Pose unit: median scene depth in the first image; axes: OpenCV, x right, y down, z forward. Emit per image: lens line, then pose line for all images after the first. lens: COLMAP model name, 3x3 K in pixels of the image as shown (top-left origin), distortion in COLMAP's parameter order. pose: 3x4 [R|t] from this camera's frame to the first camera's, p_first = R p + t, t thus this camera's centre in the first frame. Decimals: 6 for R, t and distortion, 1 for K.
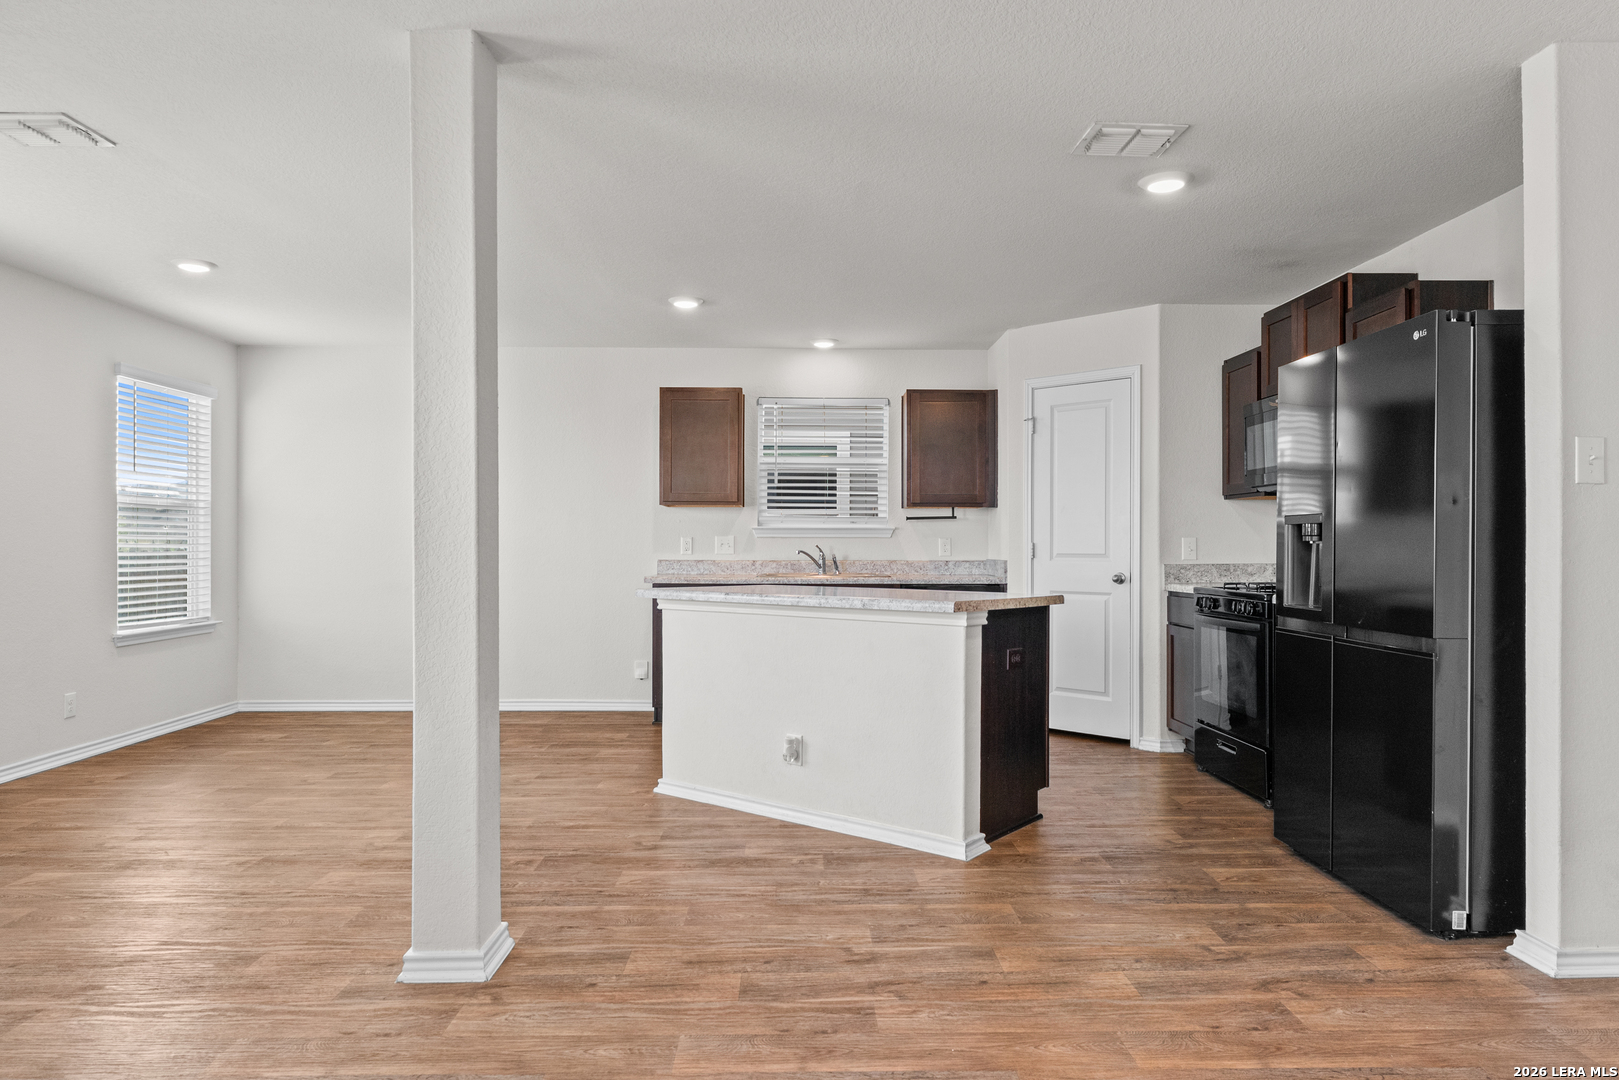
lens RADIAL K [[1007.5, 0, 809.9], [0, 1007.5, 542.6], [0, 0, 1]] dist [0.000068, -0.002910]
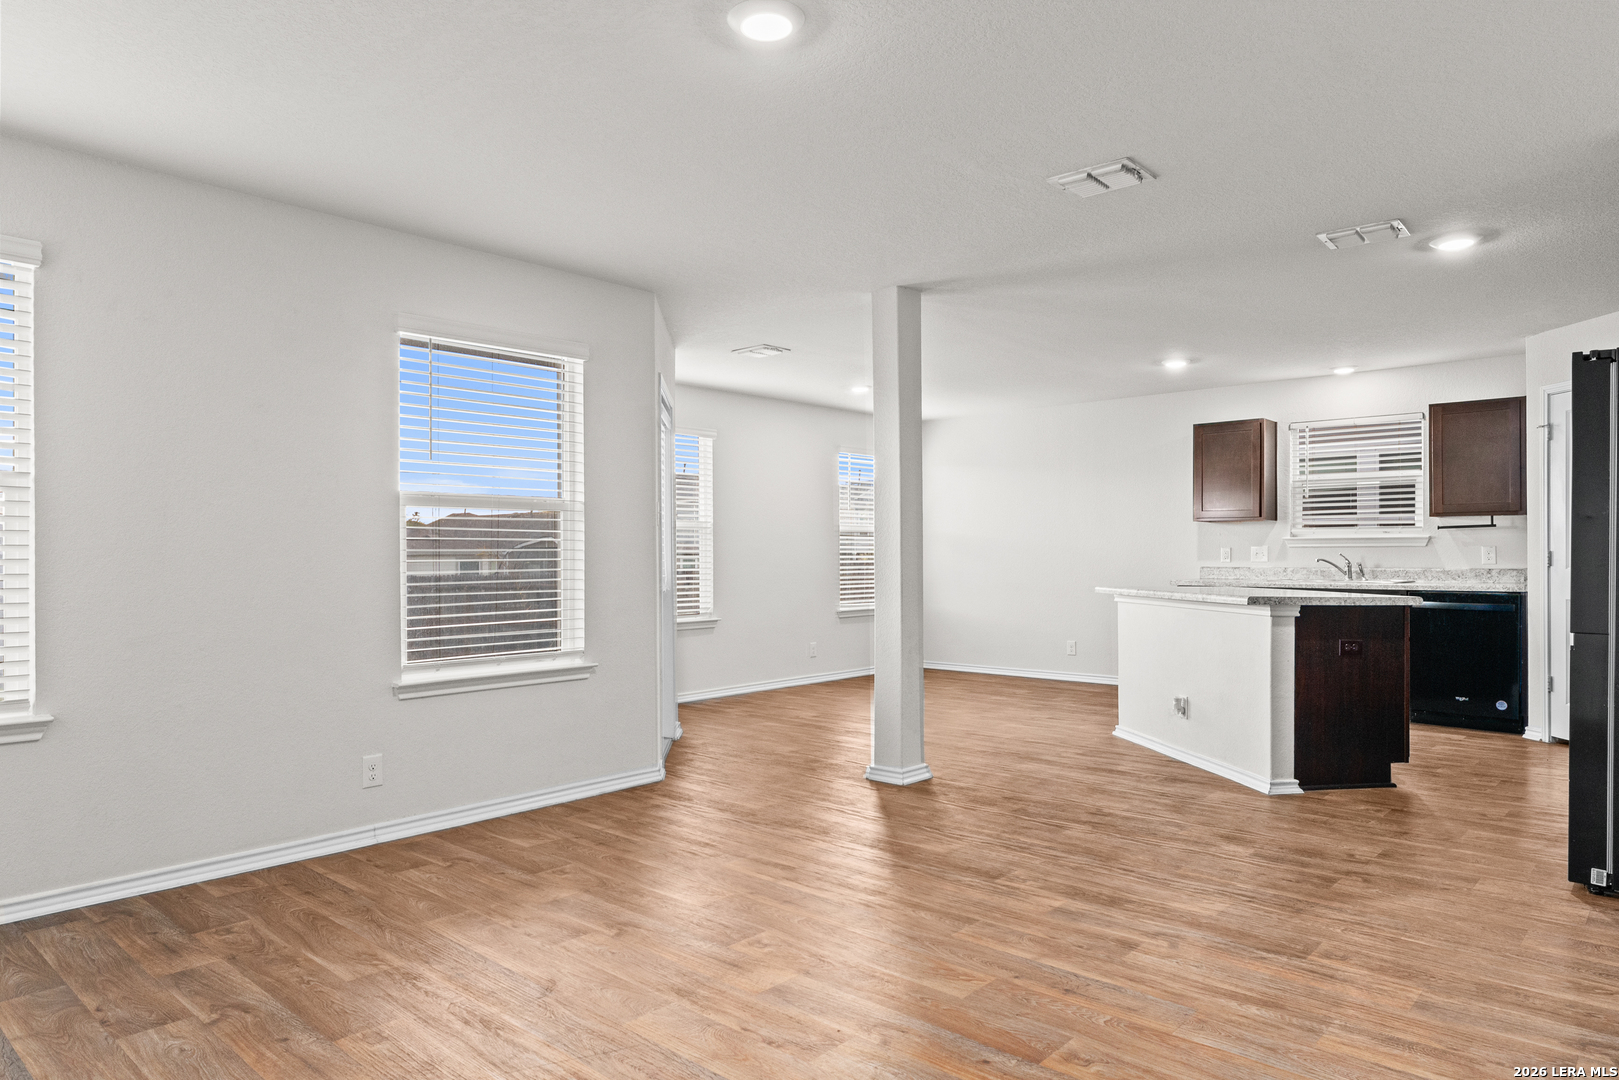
lens RADIAL K [[1007.5, 0, 803.1], [0, 1007.5, 550.8], [0, 0, 1]] dist [0.000068, -0.002910]
pose [[0.727304, -0.006952, -0.686280, 0.405895], [0.006544, 0.999973, -0.003194, -0.001338], [0.686284, -0.002168, 0.727330, -0.245127]]
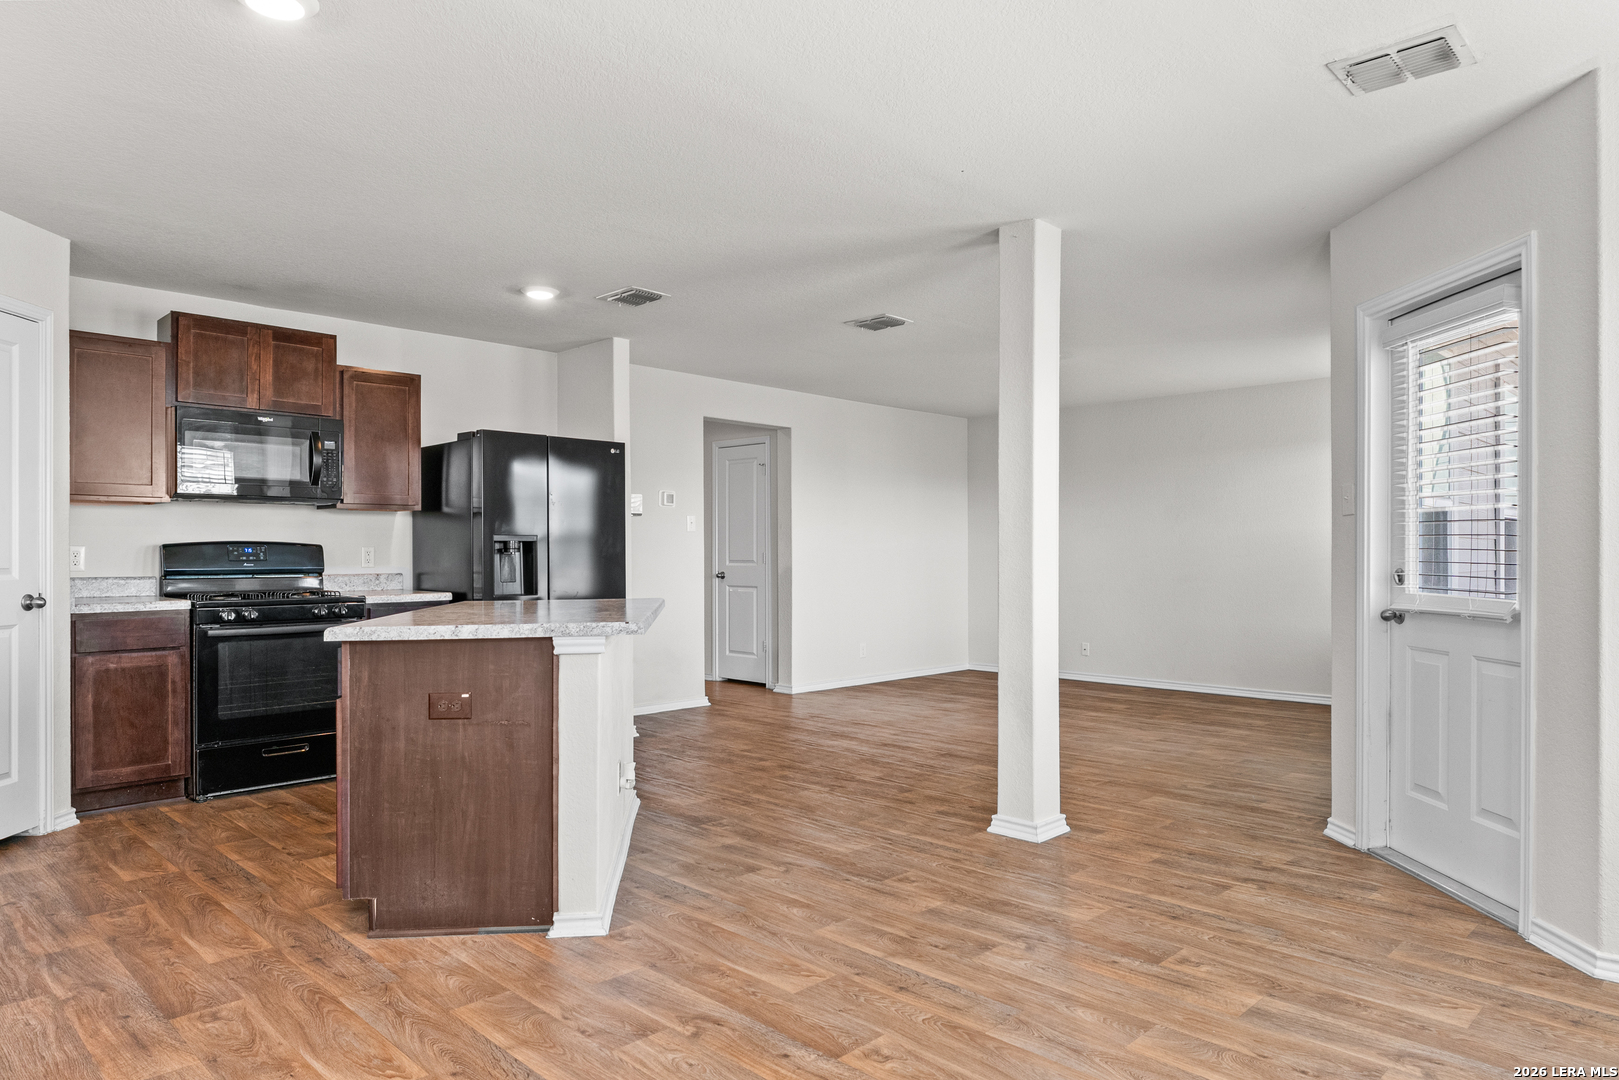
lens RADIAL K [[1007.5, 0, 807.4], [0, 1007.5, 549.3], [0, 0, 1]] dist [0.000068, -0.002910]
pose [[-0.699124, 0.001990, 0.714998, -0.600143], [-0.003235, 0.999977, -0.005947, 0.000938], [-0.714994, -0.006471, -0.699101, 1.148837]]
